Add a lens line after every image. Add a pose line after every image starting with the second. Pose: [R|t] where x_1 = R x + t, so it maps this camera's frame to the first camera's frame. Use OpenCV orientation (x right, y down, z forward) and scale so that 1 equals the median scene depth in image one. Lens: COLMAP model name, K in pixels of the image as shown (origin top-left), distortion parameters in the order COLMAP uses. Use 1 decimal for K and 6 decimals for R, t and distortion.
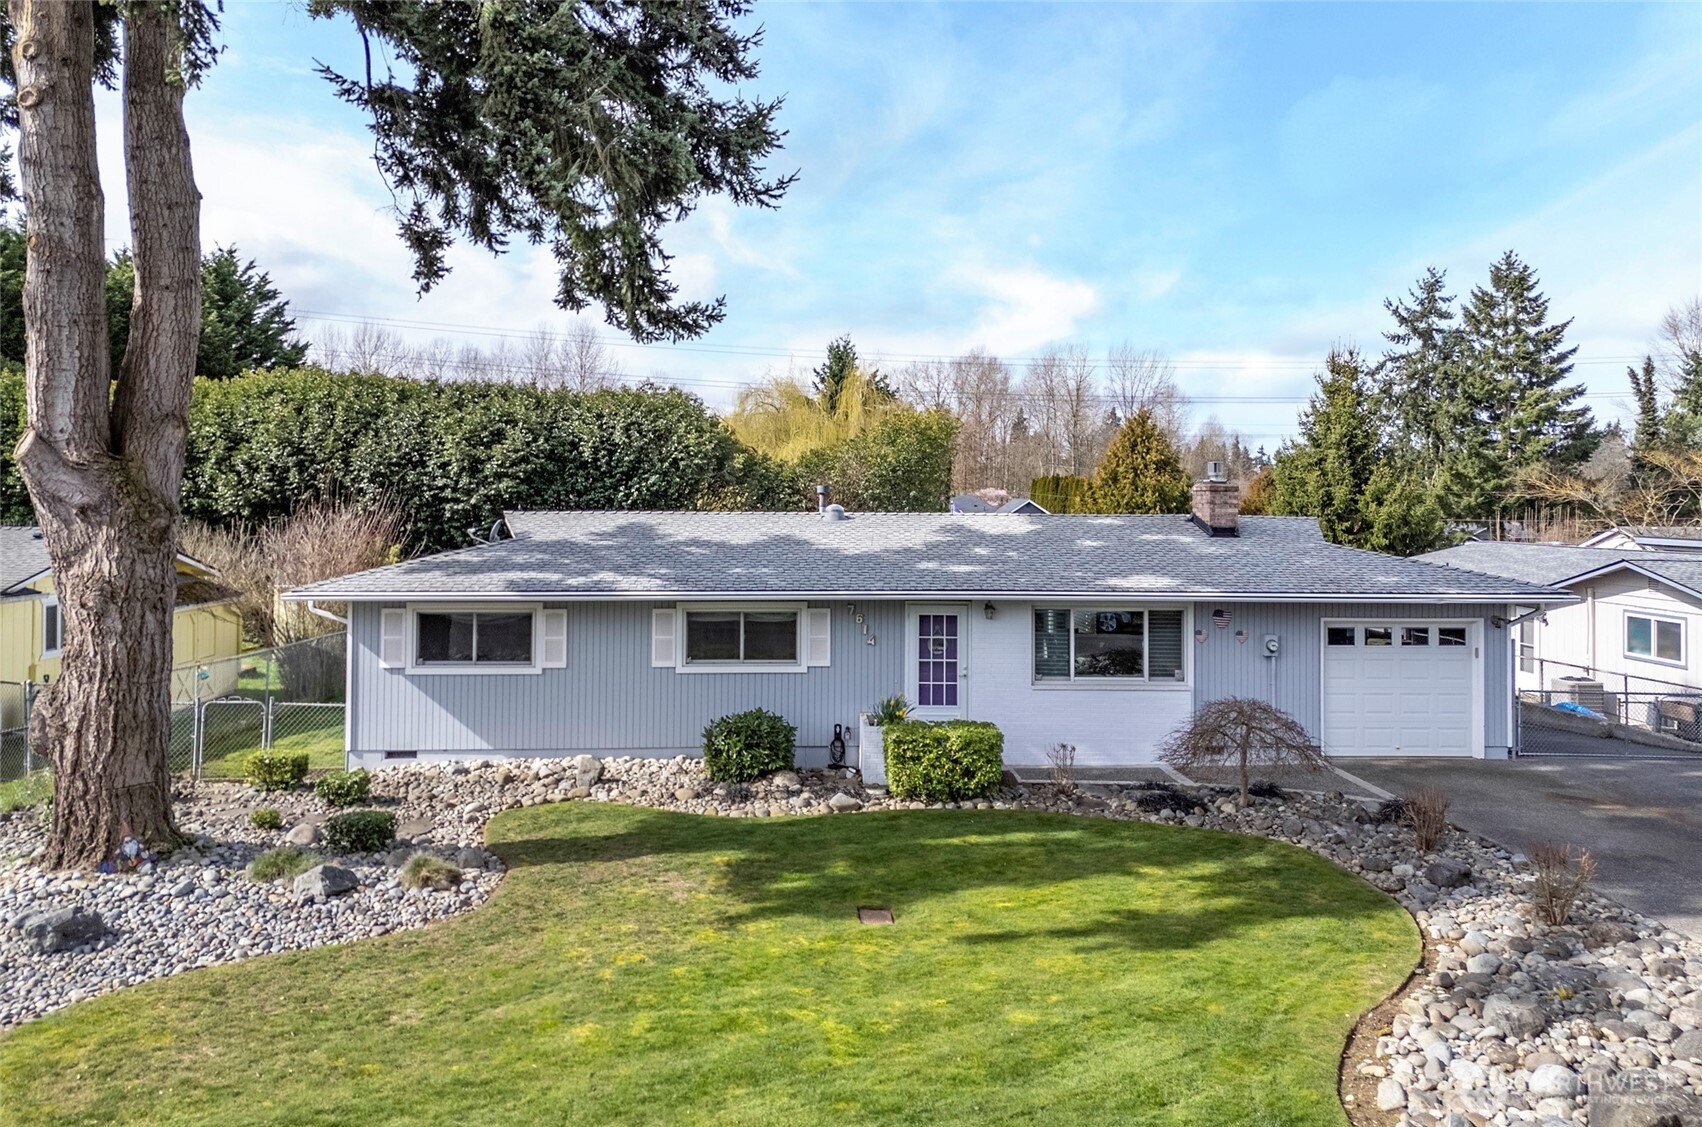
lens RADIAL K [[1210.7, 0, 853.0], [0, 1210.7, 497.6], [0, 0, 1]] dist [0.114837, -0.120692]
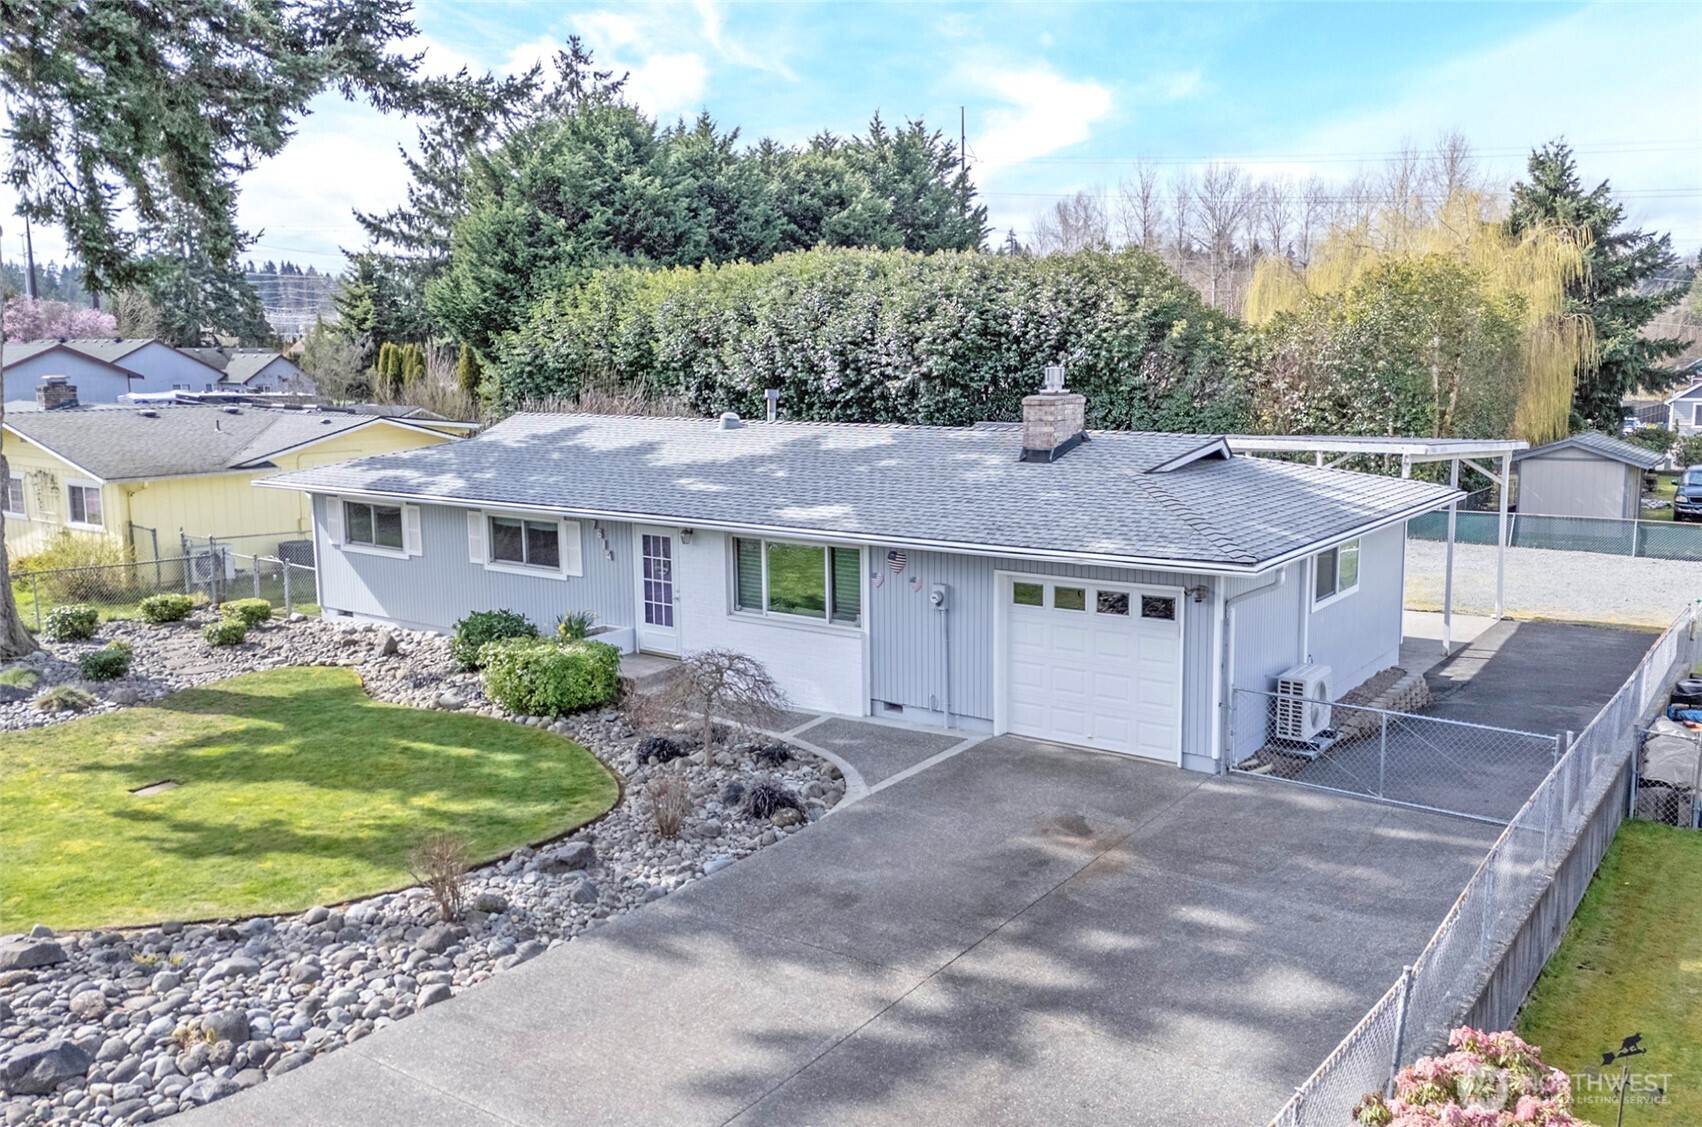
lens RADIAL K [[1322.2, 0, 887.5], [0, 1322.2, 536.7], [0, 0, 1]] dist [0.132064, -0.143469]
pose [[0.801458, 0.073339, -0.593537, 0.843234], [0.011909, 0.990299, 0.138444, -0.048411], [0.597932, -0.118026, 0.792809, 0.248141]]
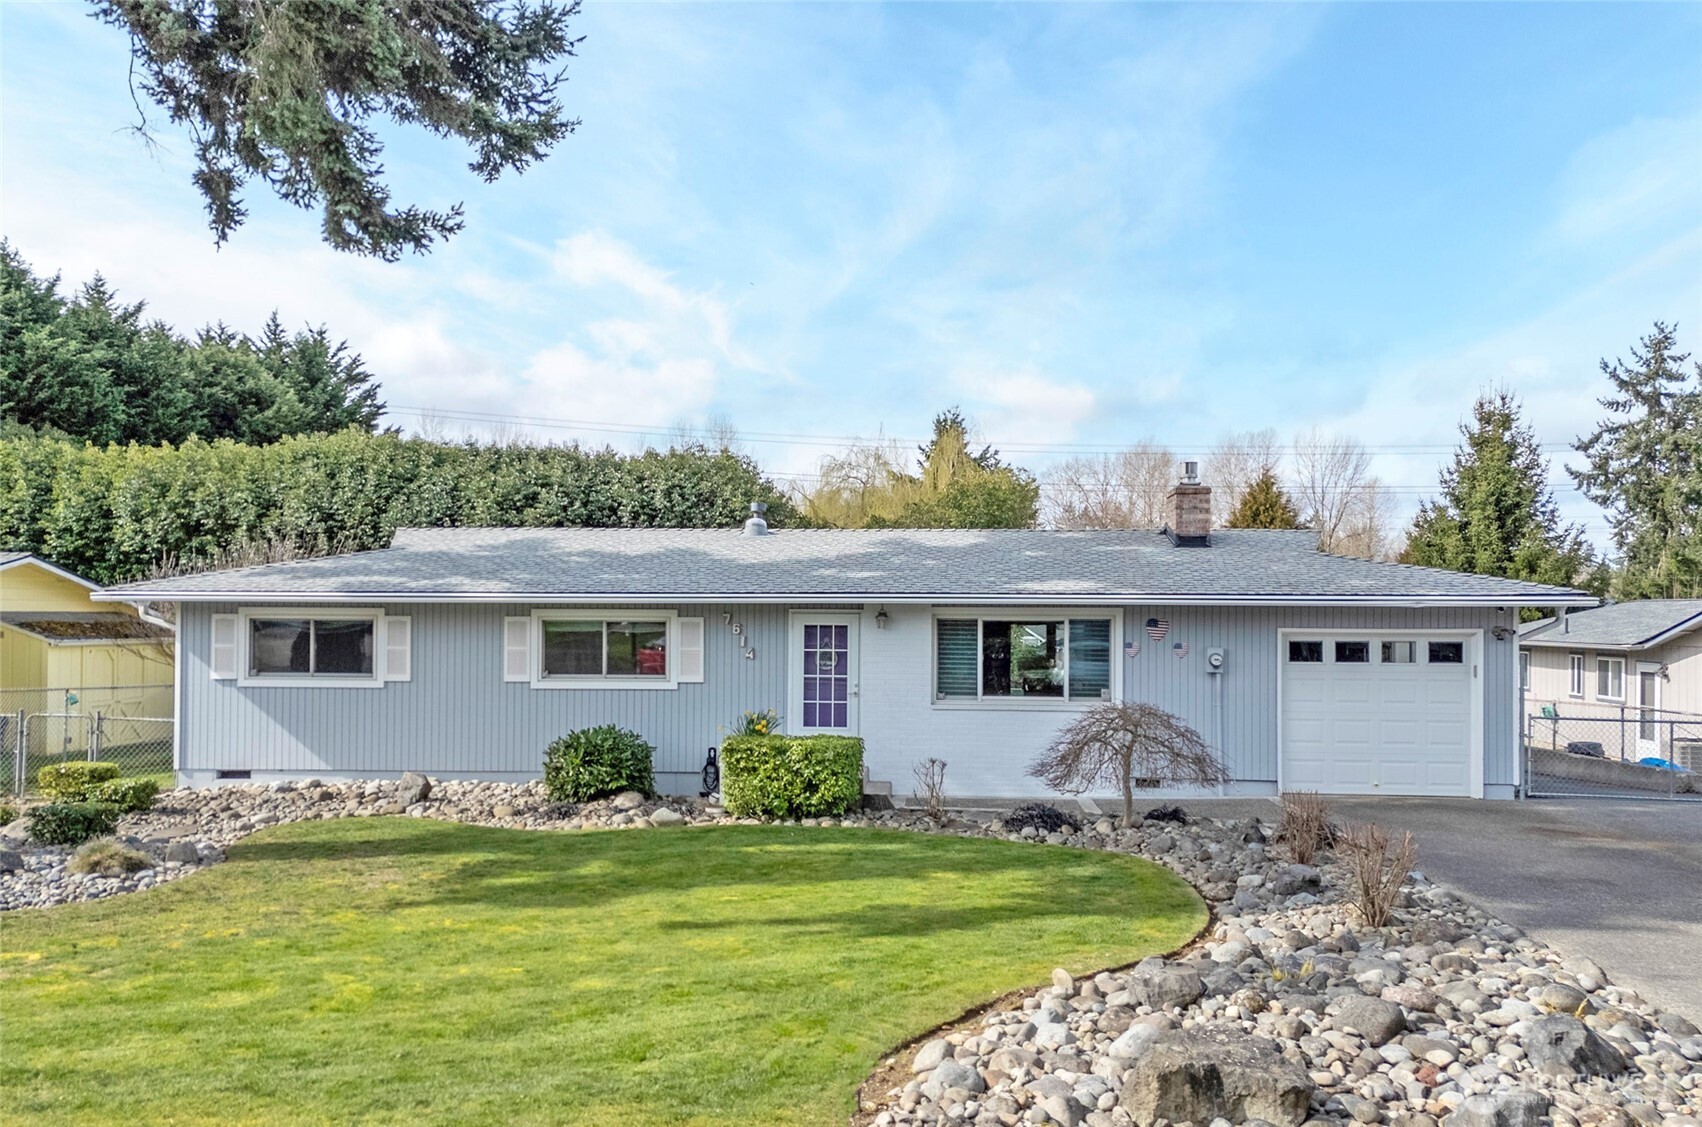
lens RADIAL K [[1301.1, 0, 873.6], [0, 1301.1, 618.2], [0, 0, 1]] dist [0.125164, -0.075654]
pose [[0.993881, 0.000623, -0.110455, 0.202787], [0.000124, 0.999977, 0.006755, 0.083992], [0.110457, -0.006728, 0.993858, 0.072739]]
